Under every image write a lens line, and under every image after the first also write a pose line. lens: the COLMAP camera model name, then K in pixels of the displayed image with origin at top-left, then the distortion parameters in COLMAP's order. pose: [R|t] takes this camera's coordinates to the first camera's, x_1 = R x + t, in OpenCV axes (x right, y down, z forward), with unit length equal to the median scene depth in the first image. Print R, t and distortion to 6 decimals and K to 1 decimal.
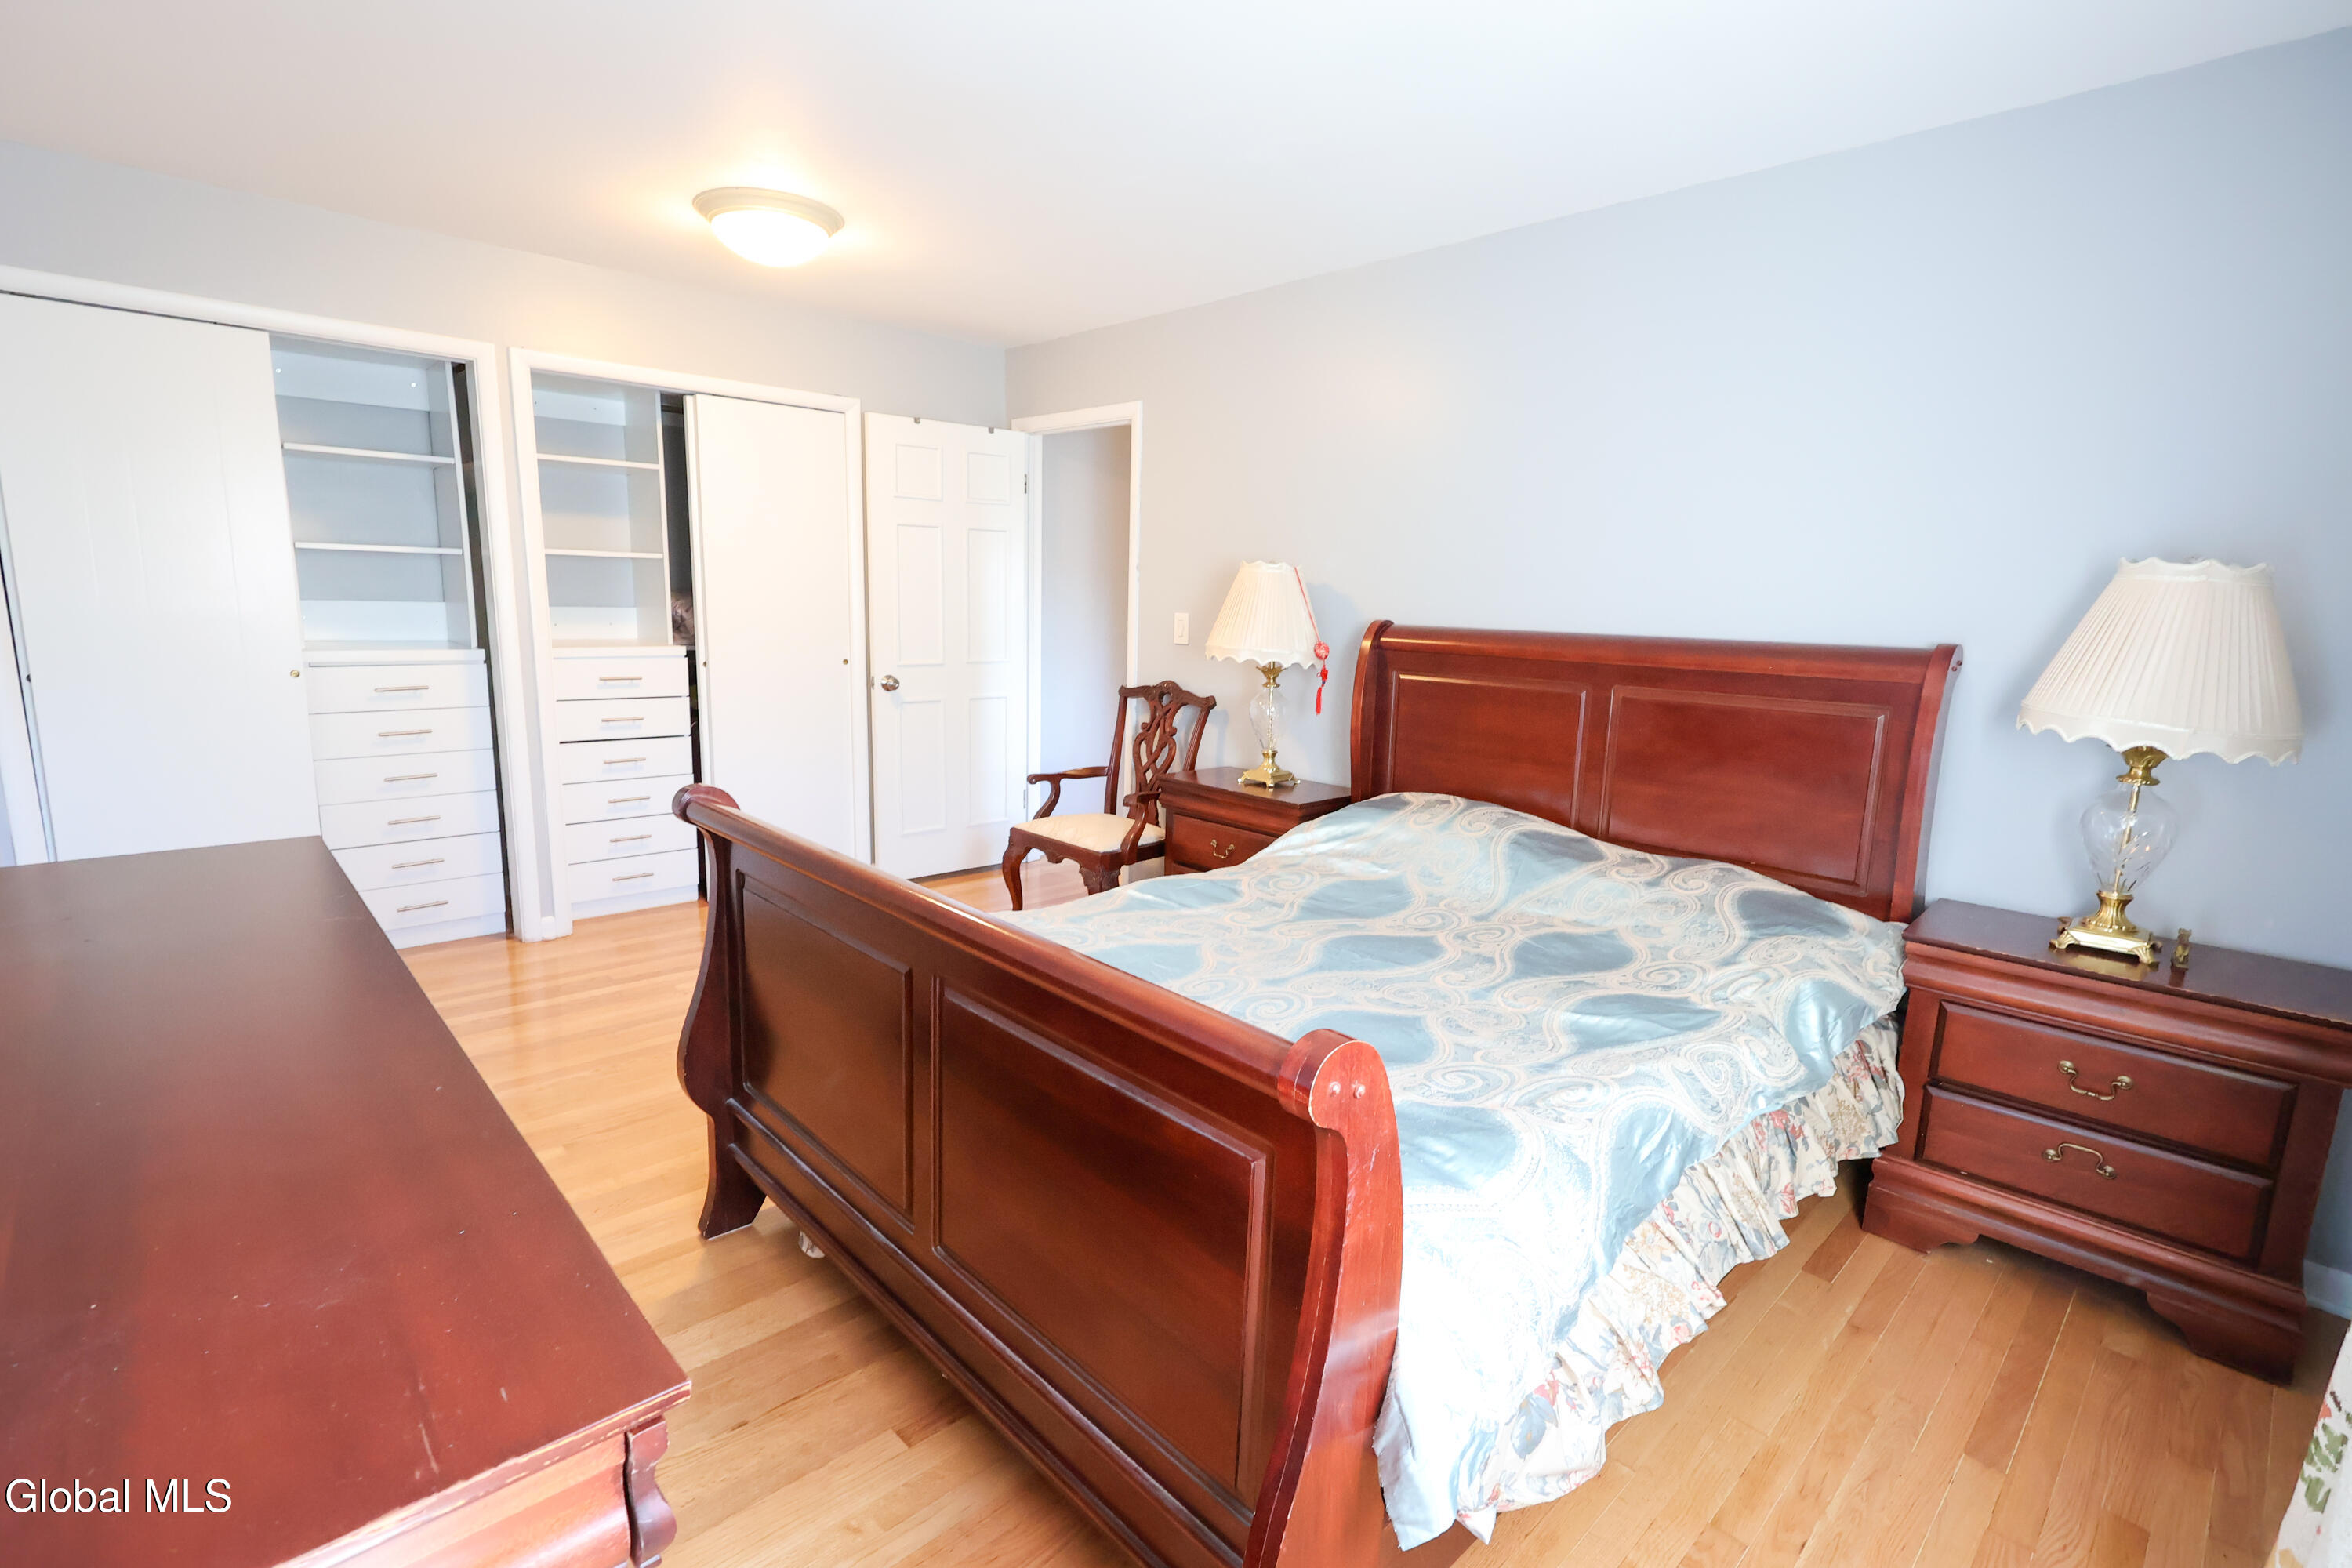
lens RADIAL K [[1092.1, 0, 1176.2], [0, 1092.1, 789.1], [0, 0, 1]] dist [-0.001289, -0.000157]
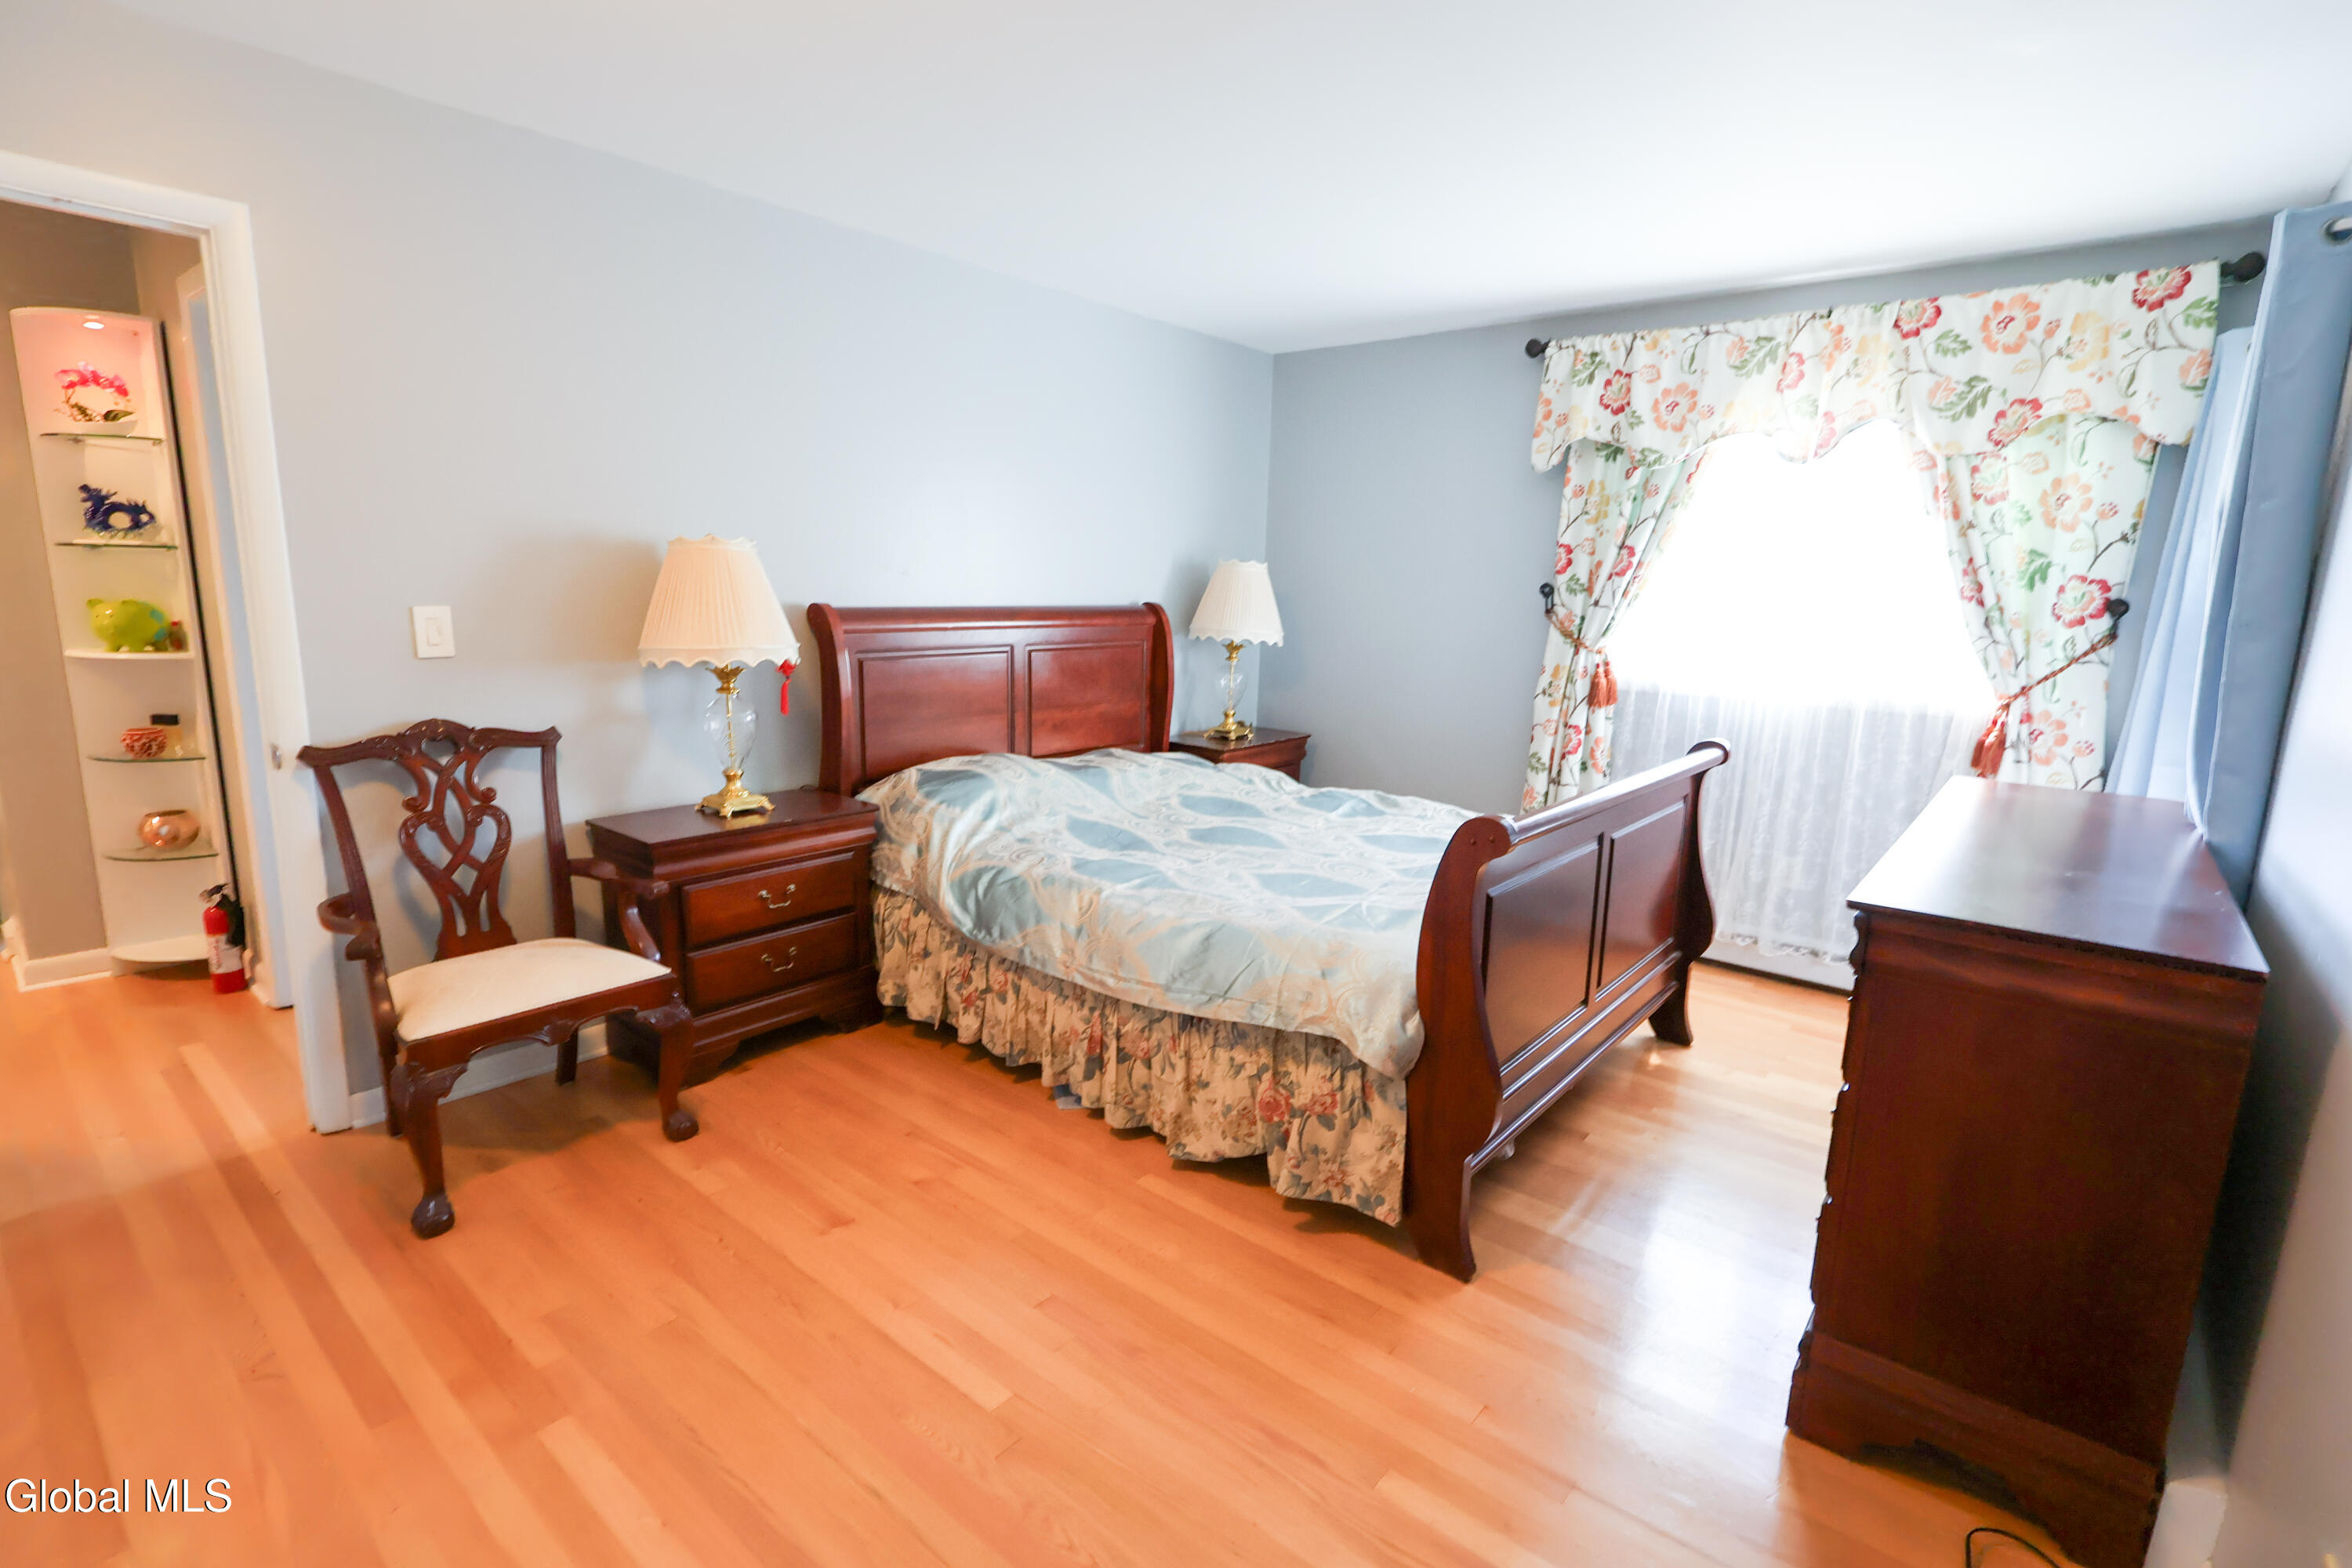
lens RADIAL K [[1092.1, 0, 1175.7], [0, 1092.1, 782.1], [0, 0, 1]] dist [-0.001289, -0.000157]
pose [[-0.102859, -0.212194, 0.971799, -0.706168], [0.147861, 0.962865, 0.225893, -0.153976], [-0.983645, 0.166926, -0.067664, 0.695959]]
